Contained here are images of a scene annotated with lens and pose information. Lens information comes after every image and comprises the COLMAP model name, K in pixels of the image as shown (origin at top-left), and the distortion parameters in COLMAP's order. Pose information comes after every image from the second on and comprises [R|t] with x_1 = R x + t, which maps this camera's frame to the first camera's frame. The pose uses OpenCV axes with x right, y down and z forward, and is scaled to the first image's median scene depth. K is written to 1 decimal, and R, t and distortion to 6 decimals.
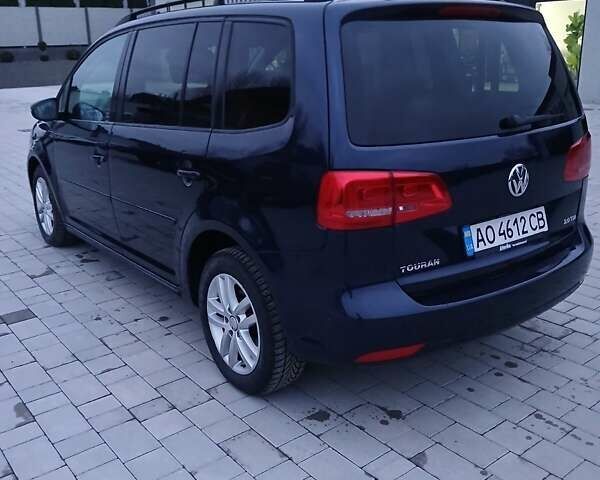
lens RADIAL K [[622.4, 0, 300.3], [0, 622.4, 232.8], [0, 0, 1]] dist [0.002699, 0.006044]
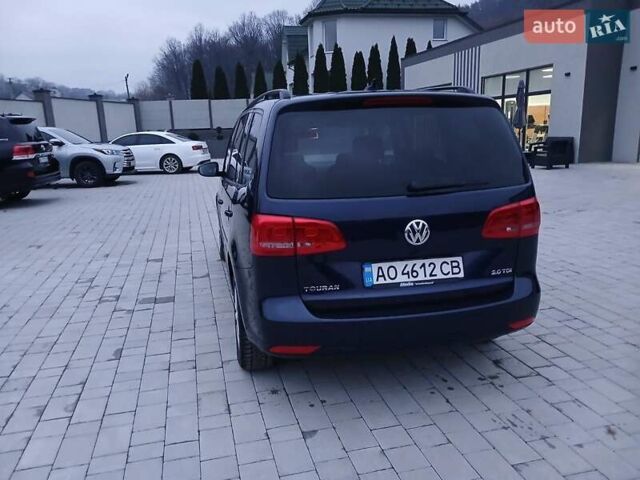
lens RADIAL K [[498.1, 0, 320.0], [0, 498.1, 240.0], [0, 0, 1]] dist [0.079257, -0.088973]
pose [[0.911319, 0.079981, -0.403857, 0.571492], [-0.104385, 0.993782, -0.038737, -0.008952], [0.398248, 0.077459, 0.914001, -0.006469]]
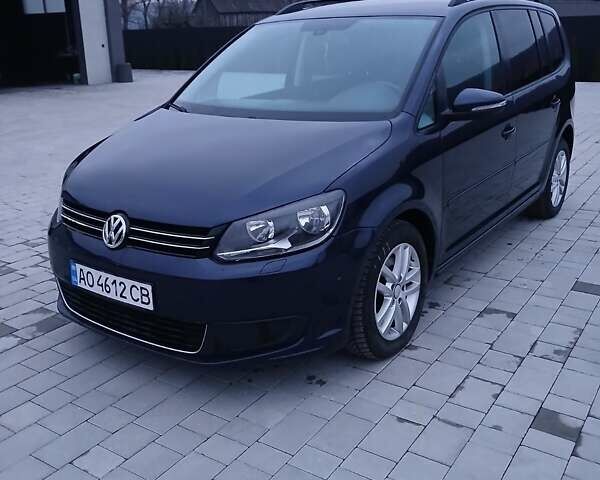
lens RADIAL K [[624.0, 0, 290.7], [0, 624.0, 239.5], [0, 0, 1]] dist [0.192928, -0.593634]
pose [[-0.284234, -0.272795, 0.919127, -1.777015], [0.306311, 0.882585, 0.356675, -0.639925], [-0.908507, 0.382918, -0.167301, 2.279641]]
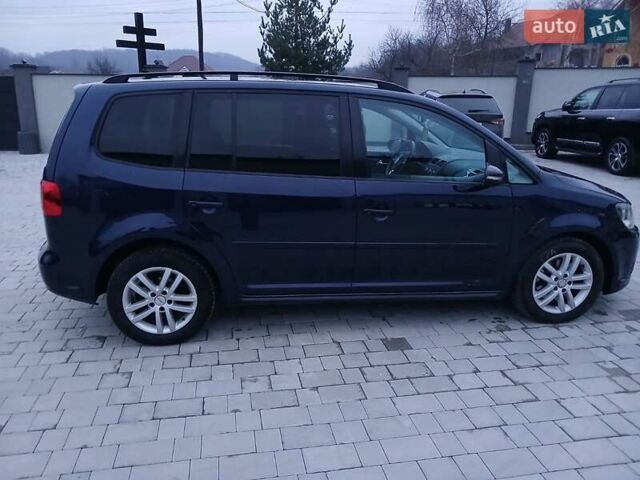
lens RADIAL K [[495.3, 0, 305.3], [0, 495.3, 234.6], [0, 0, 1]] dist [0.048611, -0.081845]
pose [[-0.488736, 0.243876, -0.837653, 1.276040], [-0.248547, 0.881426, 0.401637, -0.716326], [0.836279, 0.404490, -0.370170, 2.205185]]
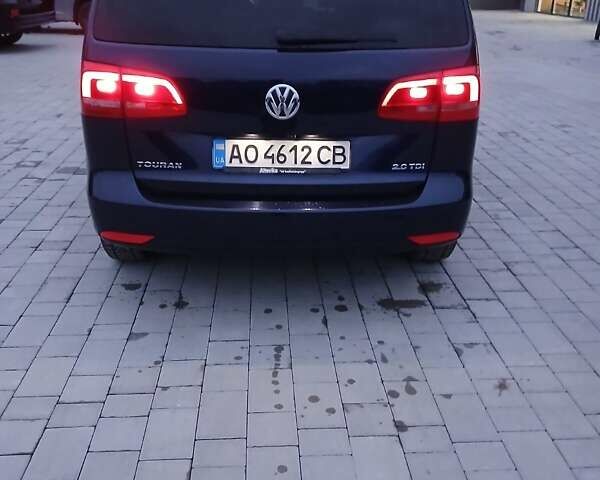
lens RADIAL K [[624.3, 0, 298.5], [0, 624.3, 232.6], [0, 0, 1]] dist [0.221059, -0.594386]
pose [[0.813474, 0.244266, -0.527820, 0.912719], [-0.190503, 0.969372, 0.155007, -0.044681], [0.549516, -0.025543, 0.835092, 0.198437]]
